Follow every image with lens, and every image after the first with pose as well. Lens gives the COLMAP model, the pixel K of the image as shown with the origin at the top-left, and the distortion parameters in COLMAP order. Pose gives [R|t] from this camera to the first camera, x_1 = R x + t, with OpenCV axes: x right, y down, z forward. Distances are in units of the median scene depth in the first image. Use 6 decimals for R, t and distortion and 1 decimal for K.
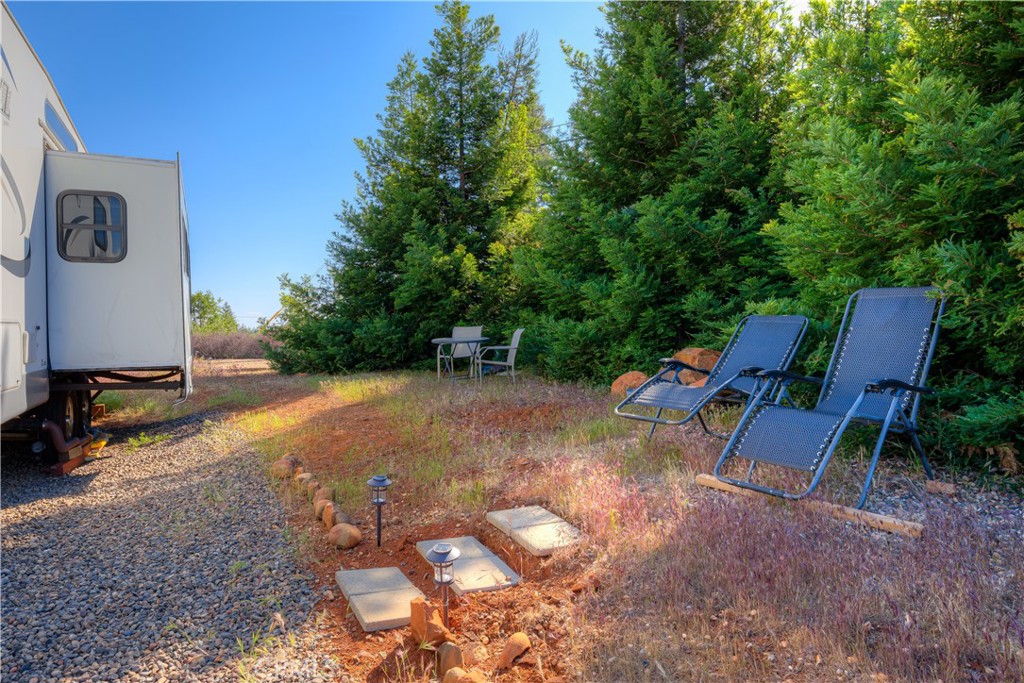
lens RADIAL K [[674.6, 0, 510.1], [0, 674.6, 333.8], [0, 0, 1]] dist [-0.000514, 0.000229]
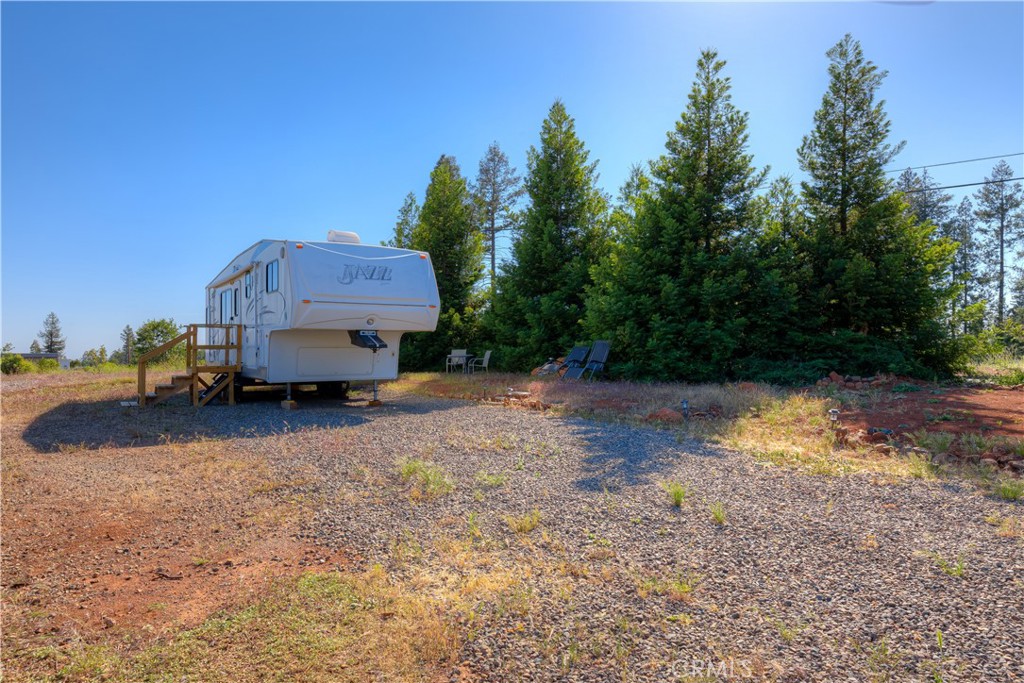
lens RADIAL K [[650.9, 0, 512.7], [0, 650.9, 345.3], [0, 0, 1]] dist [0.000007, -0.000003]
pose [[0.988167, 0.006683, 0.153237, -0.240100], [-0.003741, 0.999803, -0.019477, 0.017166], [-0.153337, 0.018673, 0.987998, -1.153862]]
